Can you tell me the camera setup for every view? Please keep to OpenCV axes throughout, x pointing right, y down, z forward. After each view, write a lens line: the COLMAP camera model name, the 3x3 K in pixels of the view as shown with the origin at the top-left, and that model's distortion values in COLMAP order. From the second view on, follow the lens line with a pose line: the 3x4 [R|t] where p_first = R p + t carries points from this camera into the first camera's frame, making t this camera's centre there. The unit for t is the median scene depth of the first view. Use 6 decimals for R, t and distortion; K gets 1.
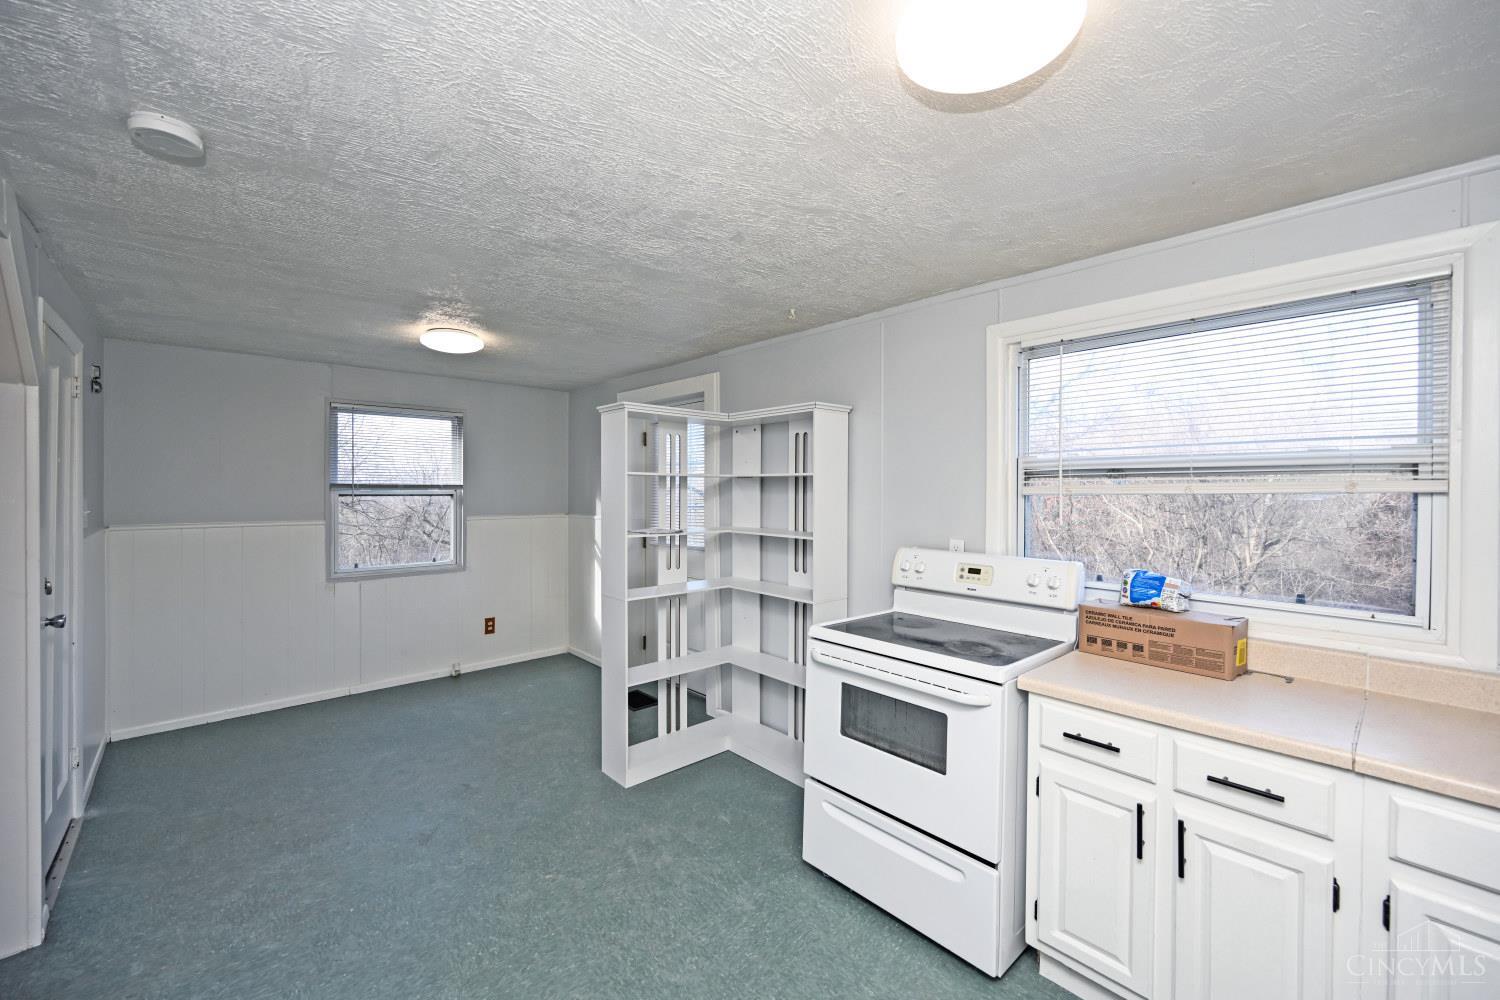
lens RADIAL K [[595.0, 0, 748.1], [0, 595.0, 492.8], [0, 0, 1]] dist [0.000709, 0.000211]
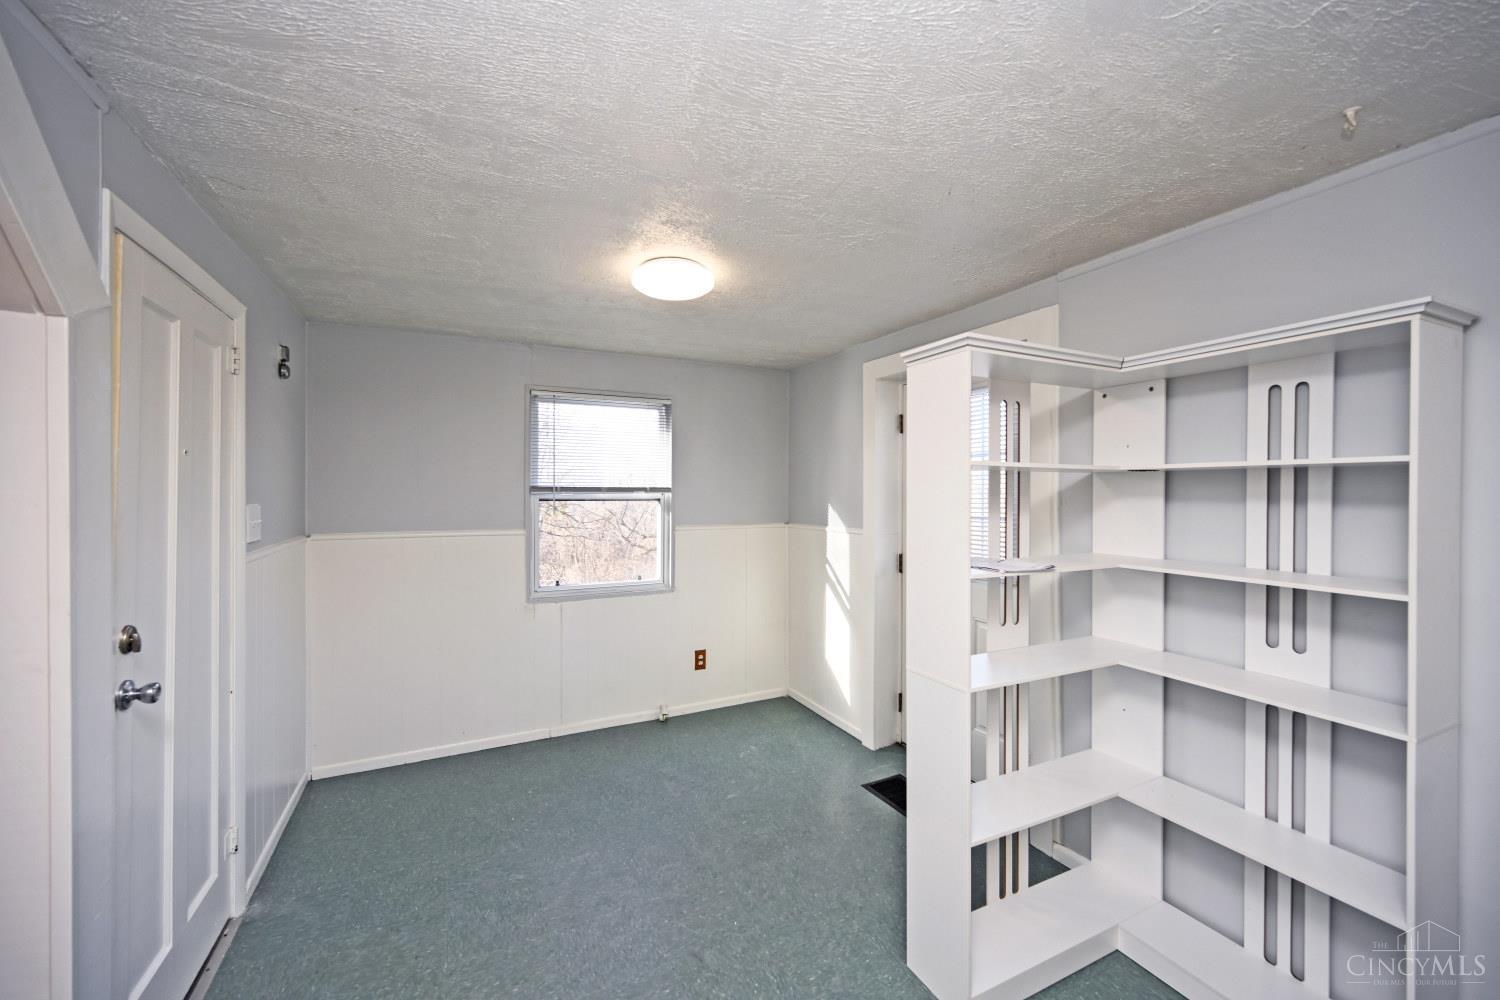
lens RADIAL K [[588.0, 0, 742.5], [0, 588.0, 496.1], [0, 0, 1]] dist [-0.000593, -0.000063]
pose [[0.957884, 0.001123, -0.287154, -0.211106], [-0.001241, 0.999999, -0.000230, -0.001541], [0.287153, 0.000576, 0.957884, 0.349383]]
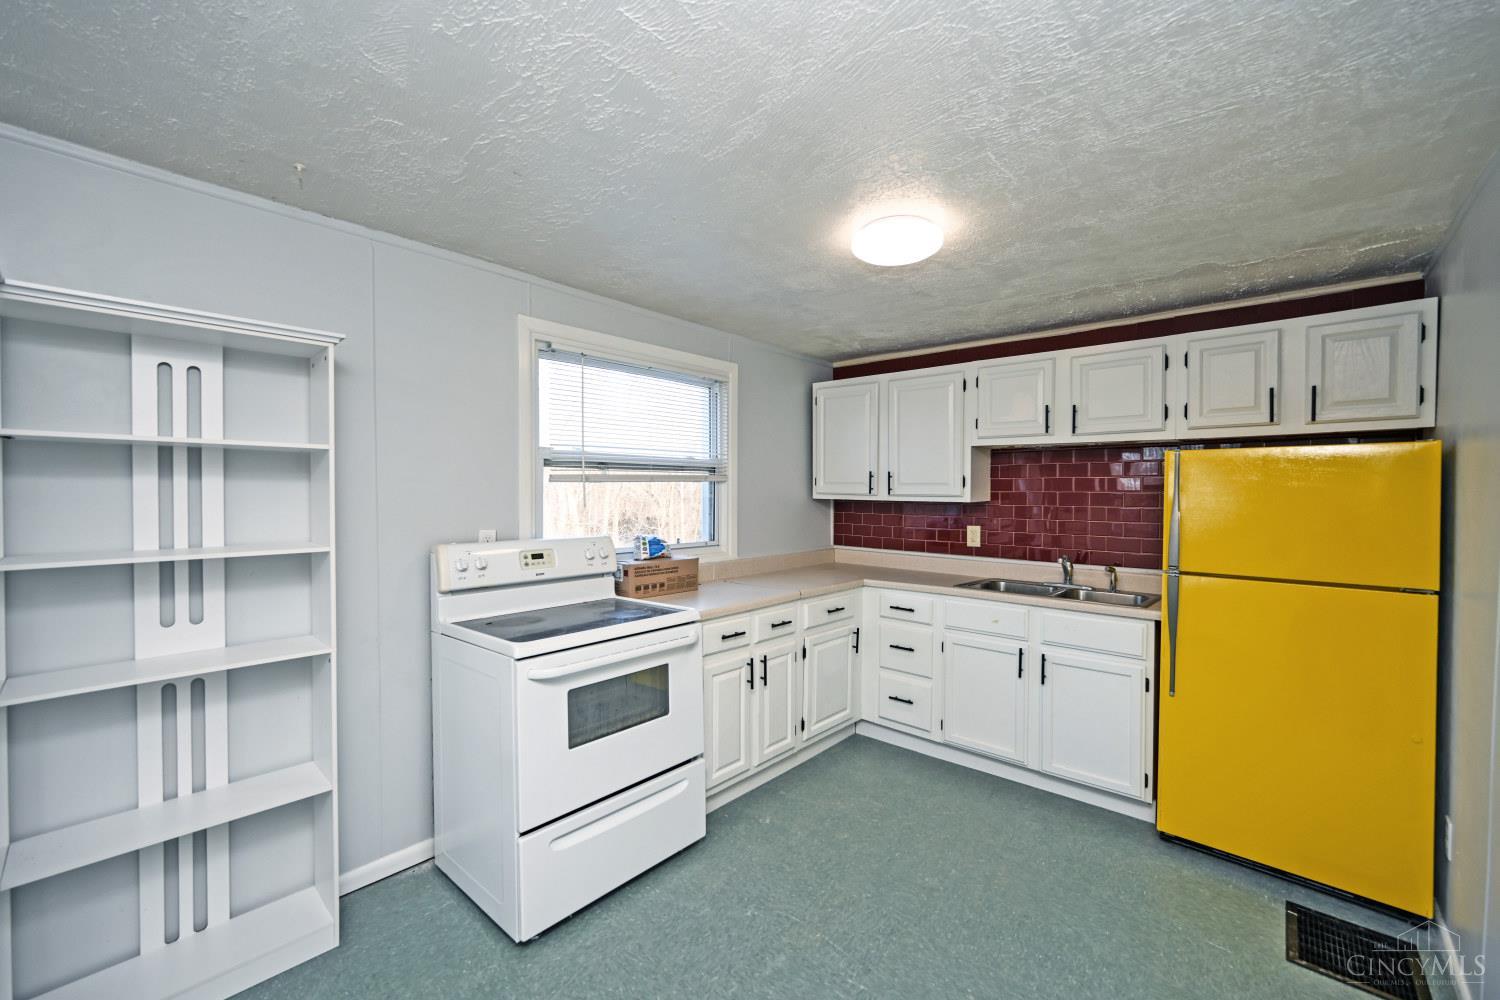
lens RADIAL K [[598.4, 0, 760.0], [0, 598.4, 500.7], [0, 0, 1]] dist [0.001767, 0.000266]
pose [[-0.101655, -0.020345, 0.994612, -0.476897], [0.004272, 0.999773, 0.020887, 0.011657], [-0.994811, 0.006373, -0.101545, 0.510993]]
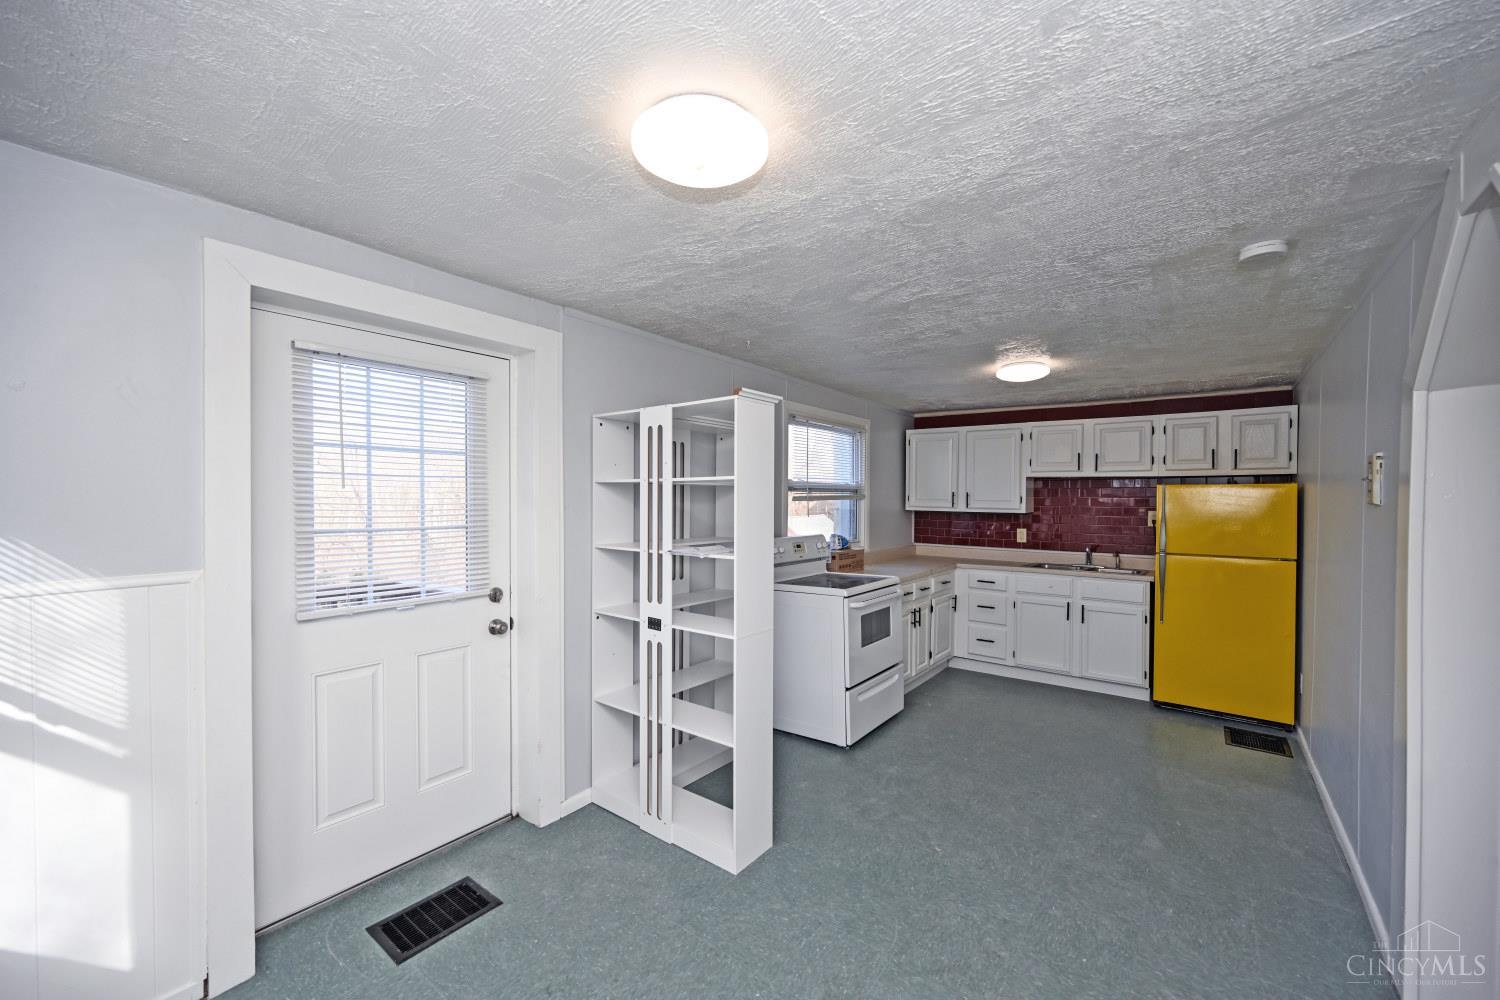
lens RADIAL K [[588.8, 0, 757.3], [0, 588.8, 504.0], [0, 0, 1]] dist [0.001289, 0.000161]
pose [[-0.176311, -0.013994, 0.984235, -0.879504], [0.001373, 0.999894, 0.014463, -0.009113], [-0.984334, 0.003901, -0.176273, 0.995217]]
